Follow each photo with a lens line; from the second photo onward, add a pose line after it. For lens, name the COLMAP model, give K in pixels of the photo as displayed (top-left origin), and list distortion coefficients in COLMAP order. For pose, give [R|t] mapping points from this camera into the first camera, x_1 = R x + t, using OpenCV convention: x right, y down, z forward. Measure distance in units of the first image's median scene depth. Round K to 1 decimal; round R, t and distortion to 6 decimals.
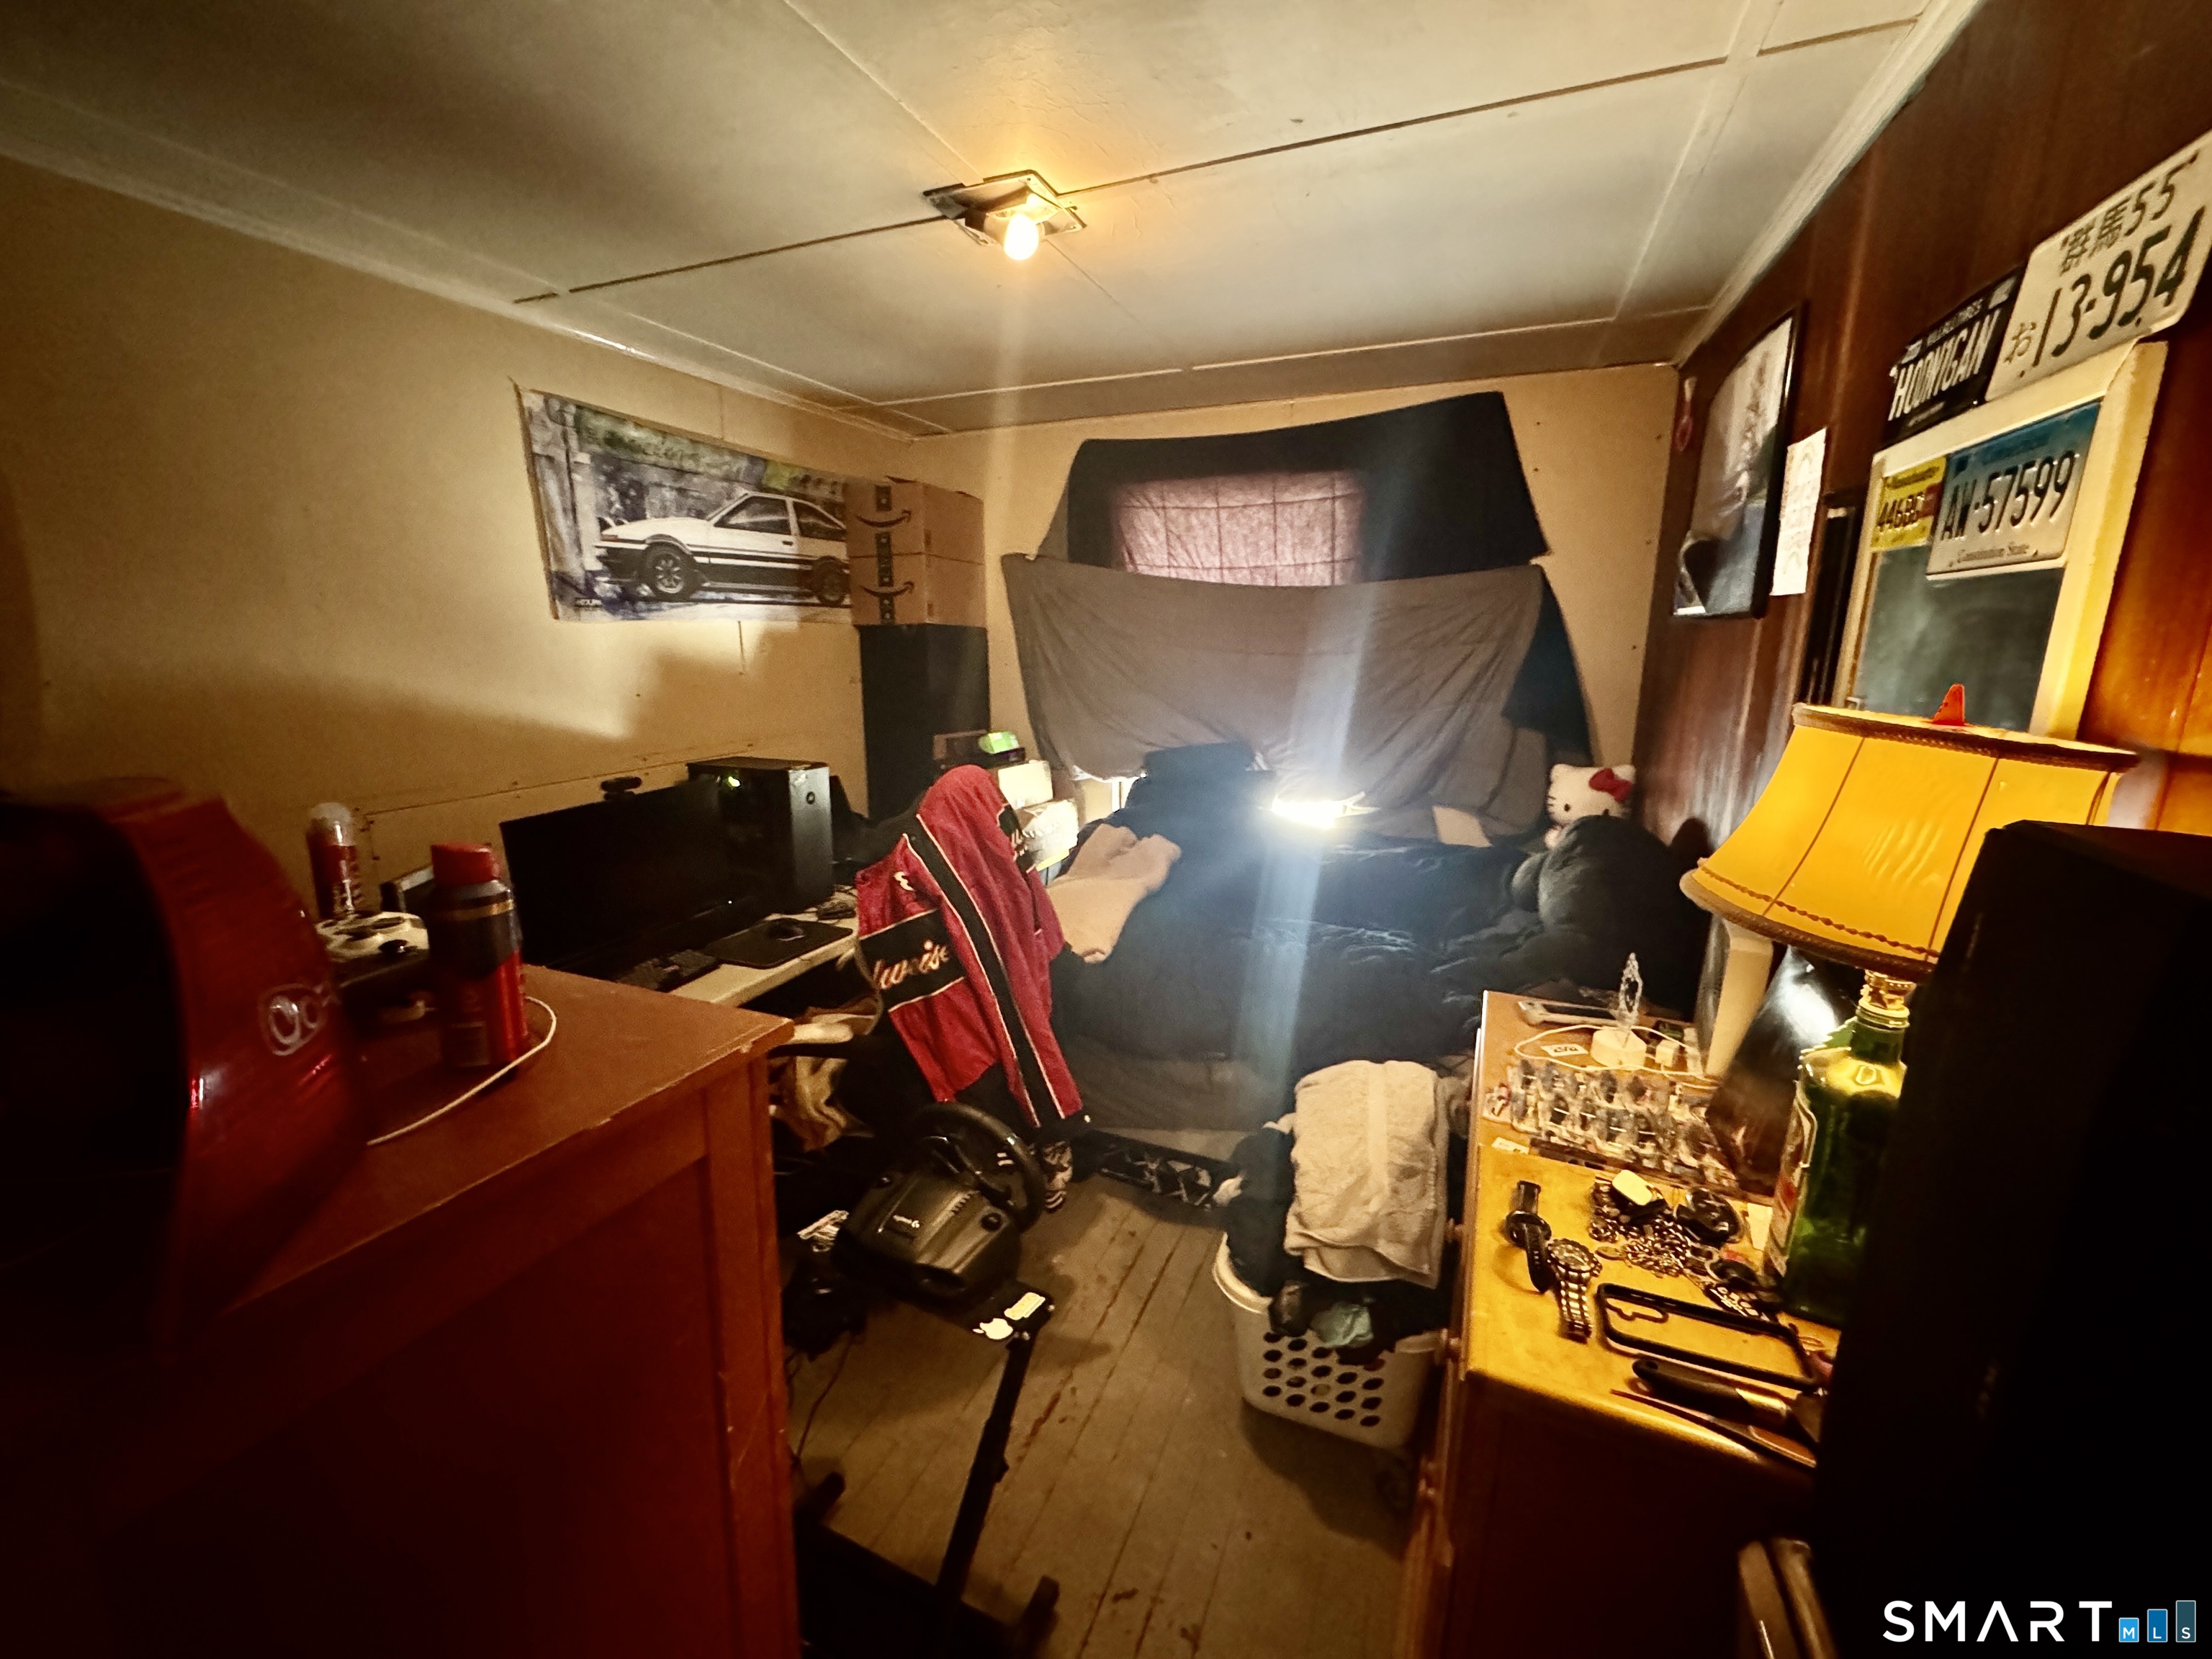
lens RADIAL K [[887.7, 0, 1103.5], [0, 887.7, 831.3], [0, 0, 1]] dist [0.000357, -0.000754]
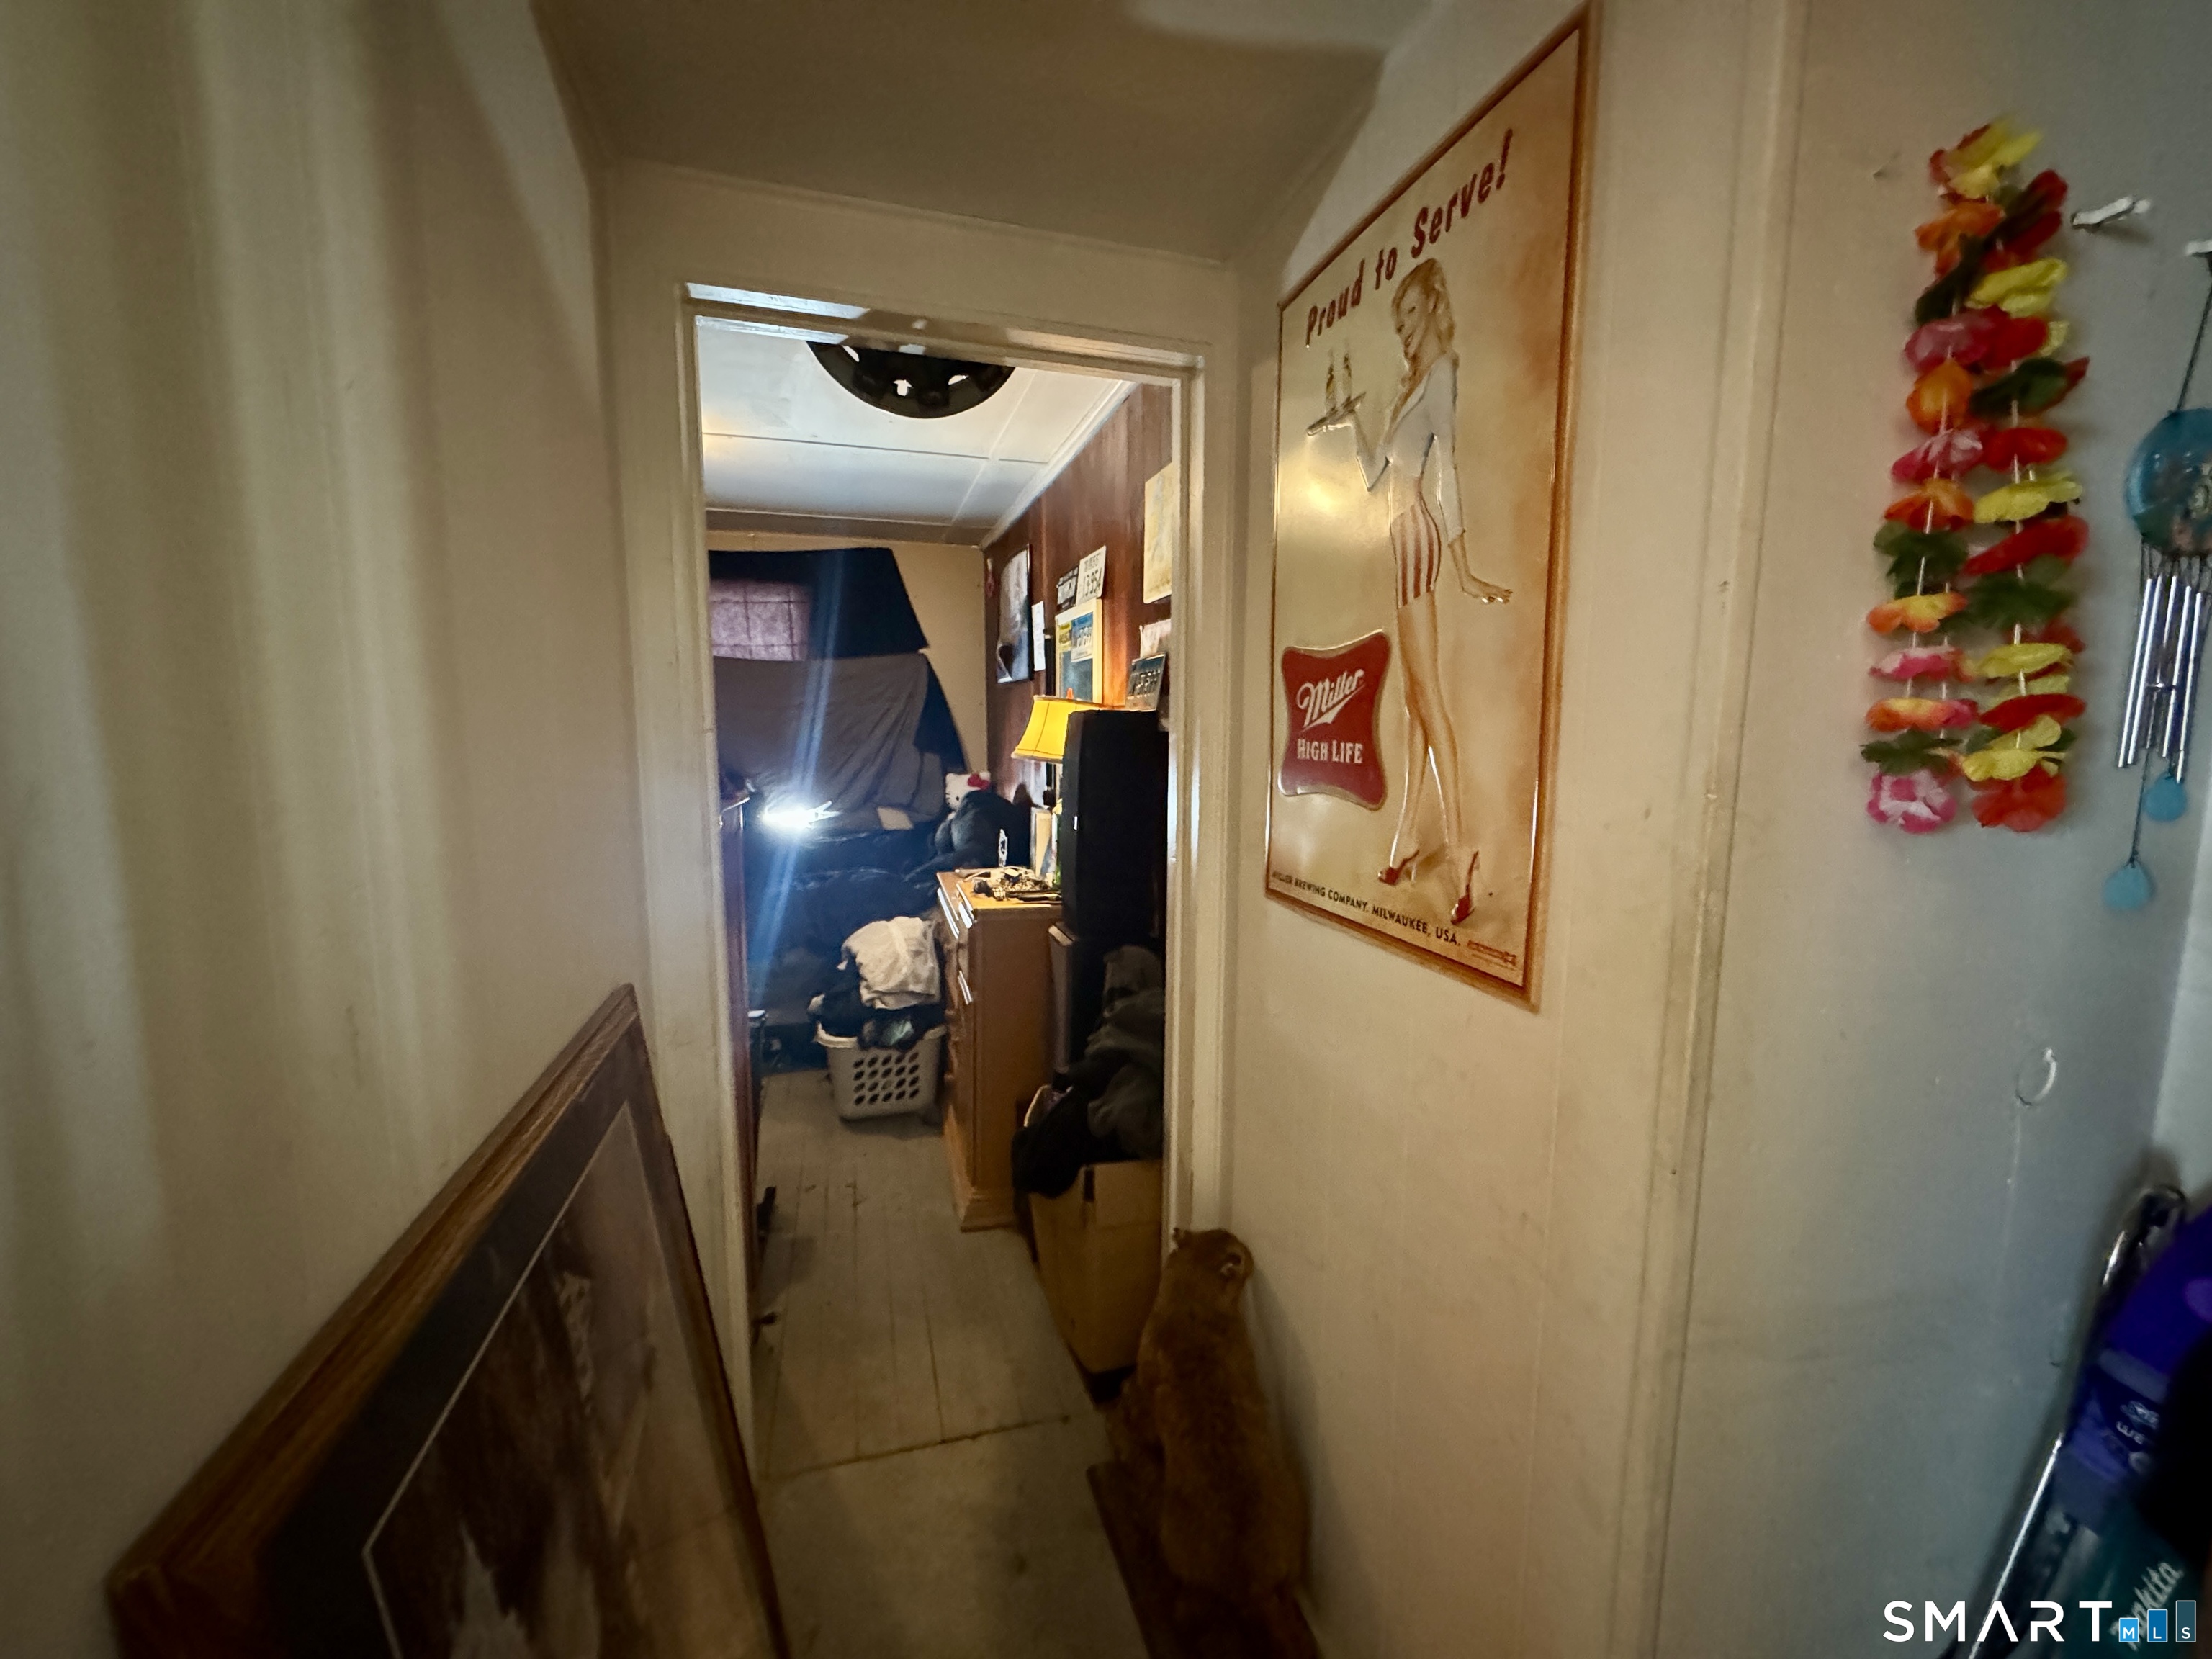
lens RADIAL K [[887.7, 0, 1112.1], [0, 887.7, 833.1], [0, 0, 1]] dist [0.000357, -0.000754]
pose [[0.773701, -0.074358, 0.629172, -0.449774], [0.131855, 0.990242, -0.045114, 0.224990], [-0.619678, 0.117864, 0.775956, -0.682375]]
